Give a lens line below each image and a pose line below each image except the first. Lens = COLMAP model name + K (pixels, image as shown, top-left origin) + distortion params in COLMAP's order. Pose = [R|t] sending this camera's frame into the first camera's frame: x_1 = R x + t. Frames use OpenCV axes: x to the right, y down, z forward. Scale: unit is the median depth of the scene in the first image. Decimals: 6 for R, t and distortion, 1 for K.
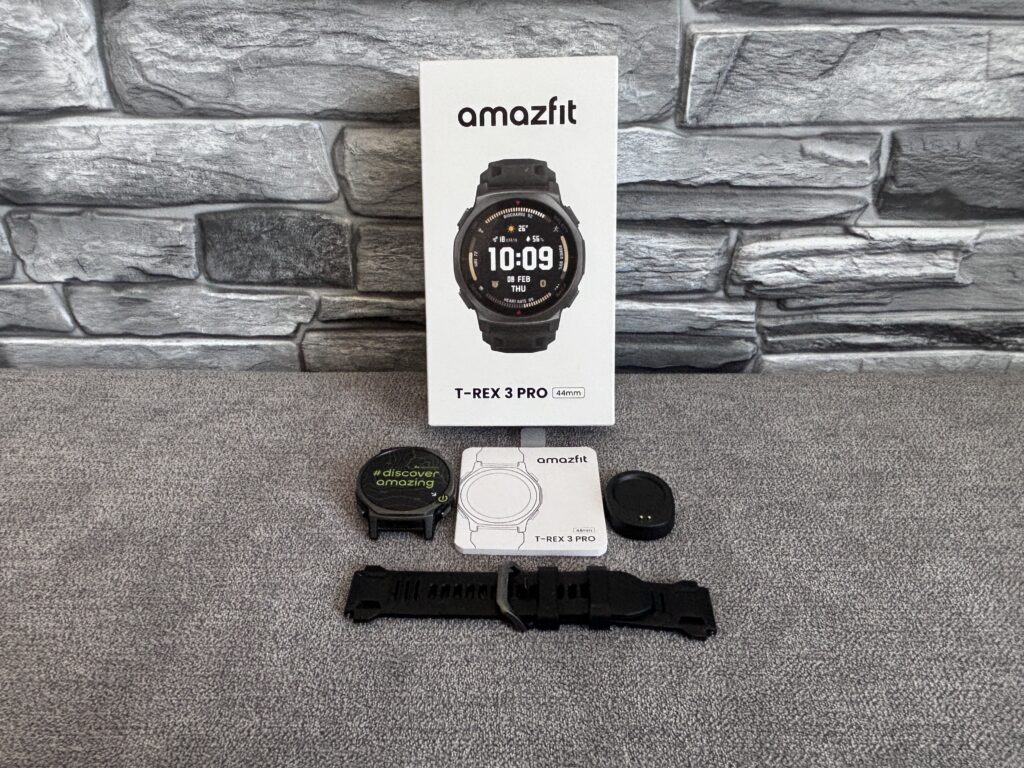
lens RADIAL K [[800.4, 0, 493.1], [0, 800.4, 364.8], [0, 0, 1]] dist [0.047890, -0.084397]
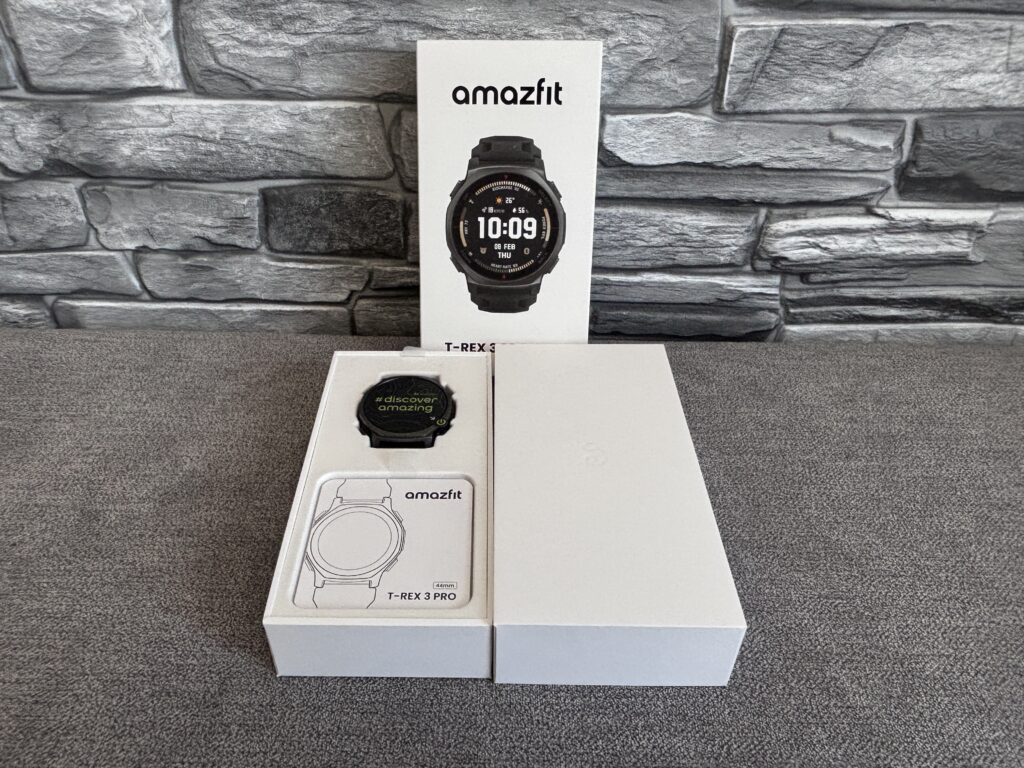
lens RADIAL K [[800.4, 0, 487.2], [0, 800.4, 362.0], [0, 0, 1]] dist [0.047890, -0.084397]
pose [[0.999899, 0.011994, -0.007622, -0.057224], [-0.011612, 0.998766, 0.048286, -0.011725], [0.008192, -0.048192, 0.998804, -0.082452]]
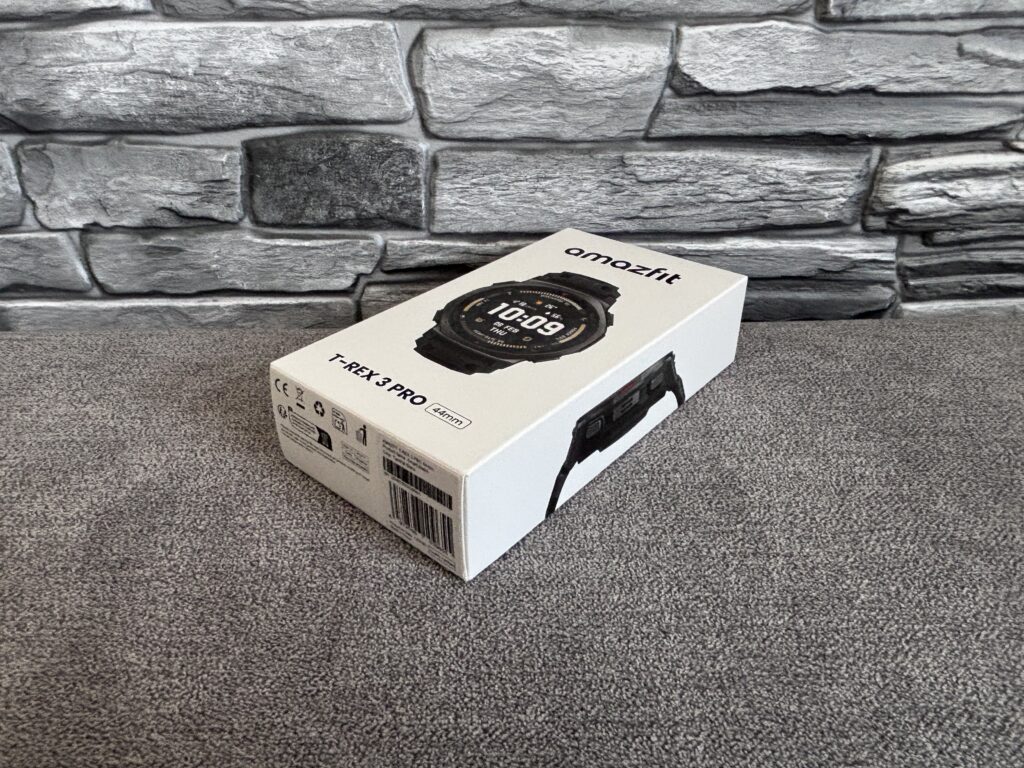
lens RADIAL K [[800.4, 0, 487.0], [0, 800.4, 361.1], [0, 0, 1]] dist [0.047890, -0.084397]
pose [[0.999647, -0.016346, 0.020952, -0.138657], [0.017942, 0.996759, -0.078416, 0.120154], [-0.019603, 0.078764, 0.996701, 0.172674]]
